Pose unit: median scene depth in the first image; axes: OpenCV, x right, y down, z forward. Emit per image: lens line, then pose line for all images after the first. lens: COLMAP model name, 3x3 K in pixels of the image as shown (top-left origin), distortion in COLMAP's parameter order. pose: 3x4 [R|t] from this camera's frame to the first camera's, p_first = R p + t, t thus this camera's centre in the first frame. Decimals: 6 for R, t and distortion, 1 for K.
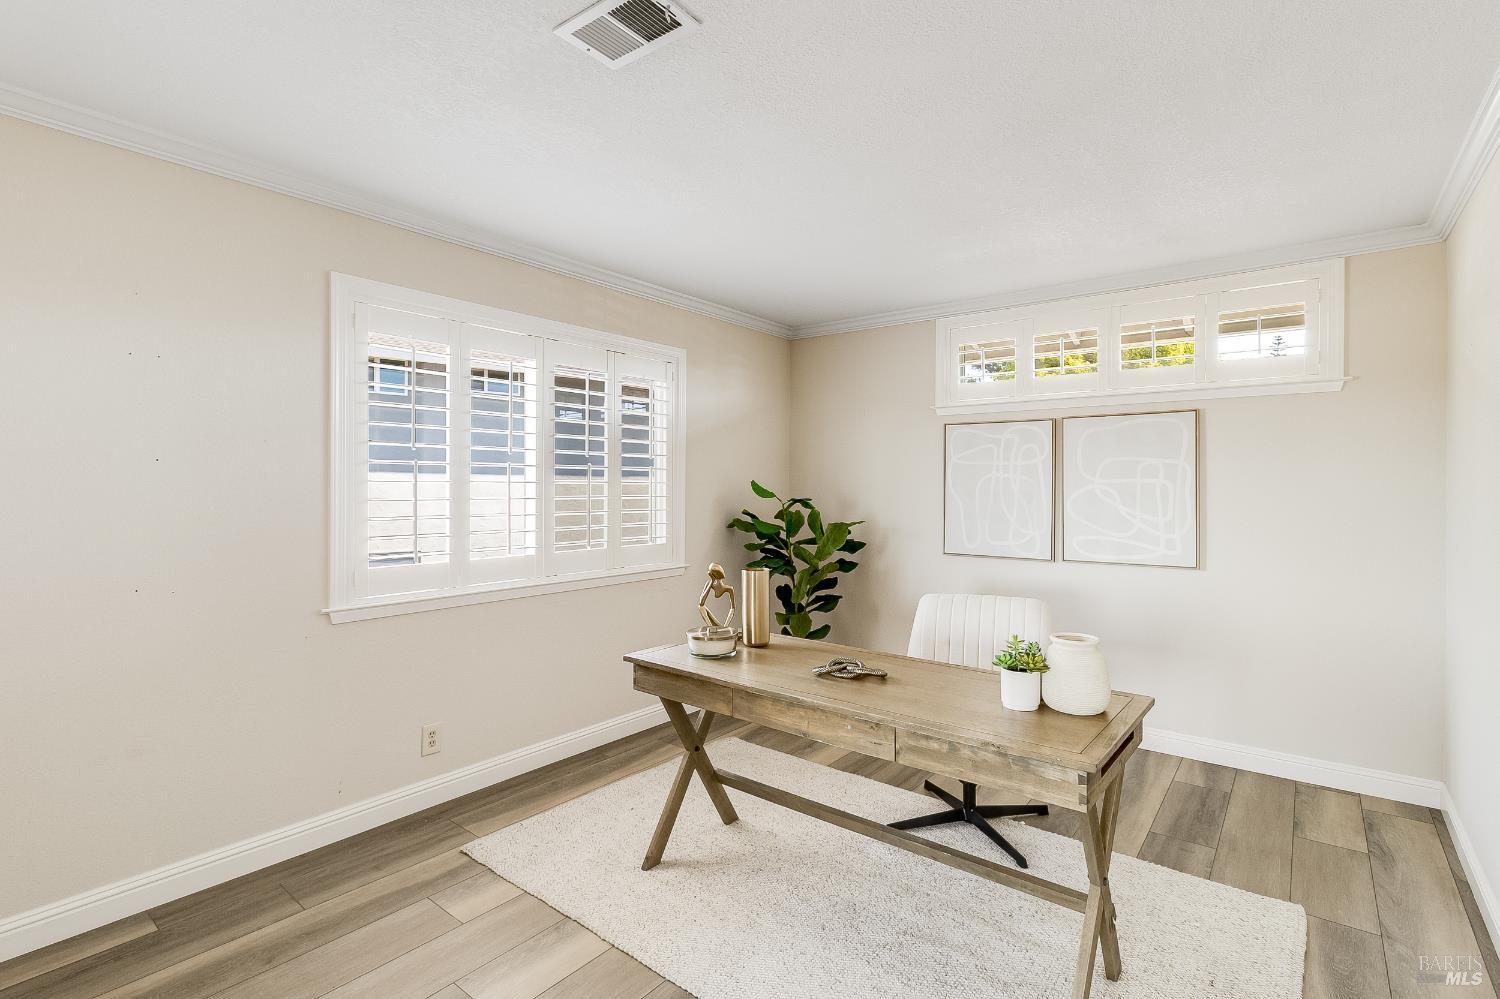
lens RADIAL K [[711.1, 0, 762.8], [0, 711.1, 479.1], [0, 0, 1]] dist [0.001326, -0.000657]
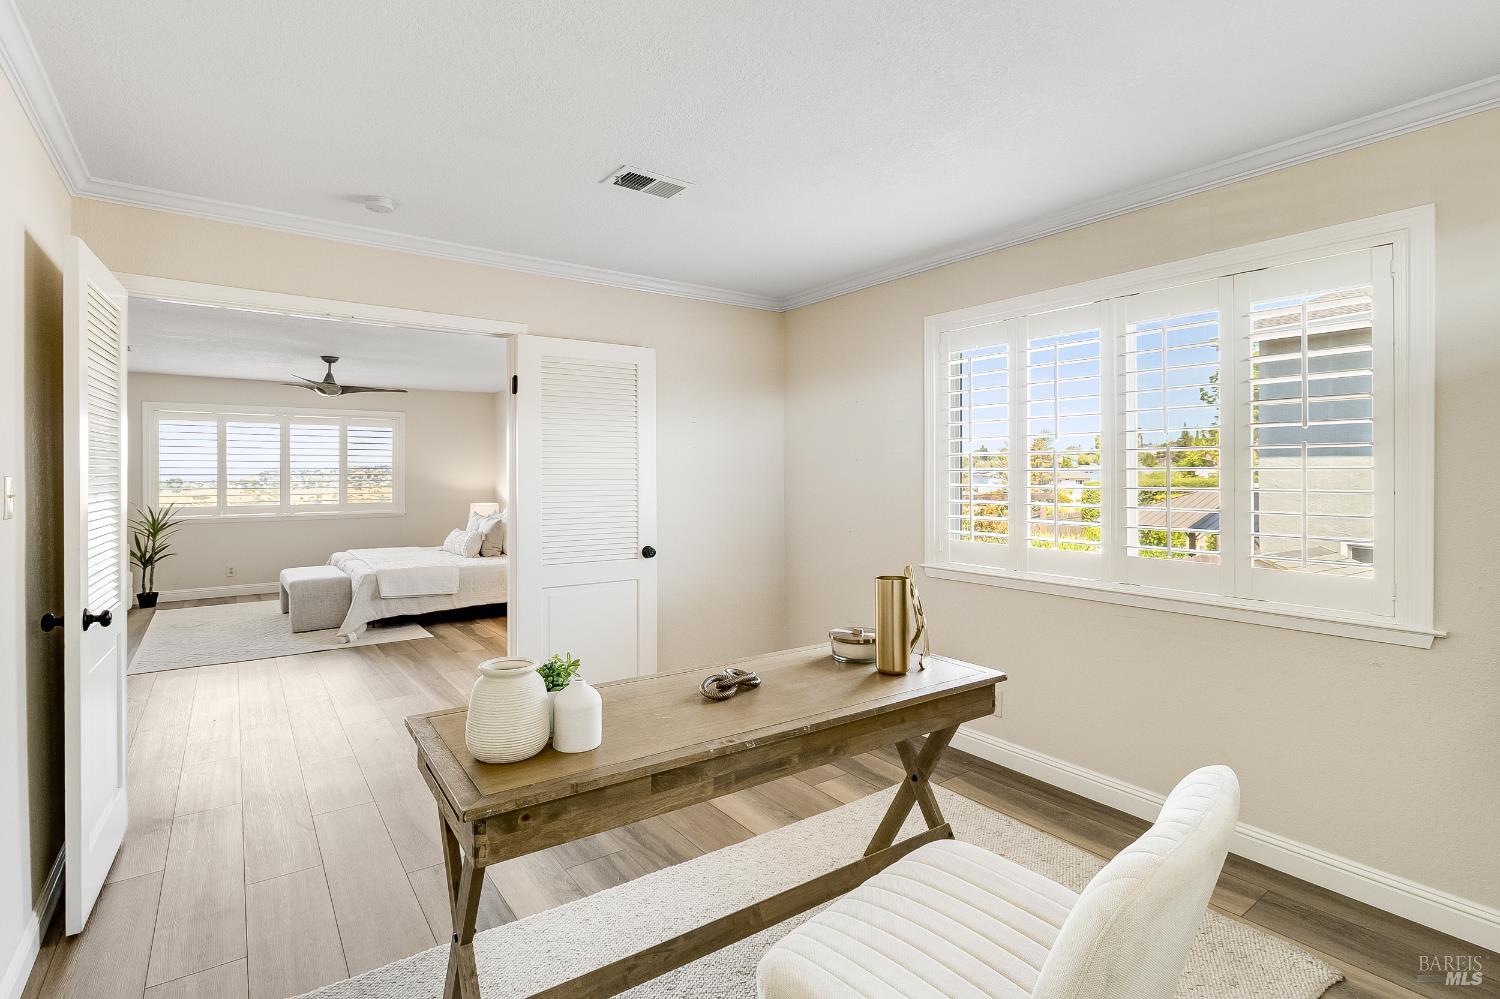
lens RADIAL K [[718.8, 0, 743.0], [0, 718.8, 474.4], [0, 0, 1]] dist [0.028016, 0.000036]
pose [[-0.266037, 0.000707, -0.963962, 0.548450], [0.007962, 0.999967, -0.001463, 0.006600], [0.963930, -0.008064, -0.266034, 0.698136]]
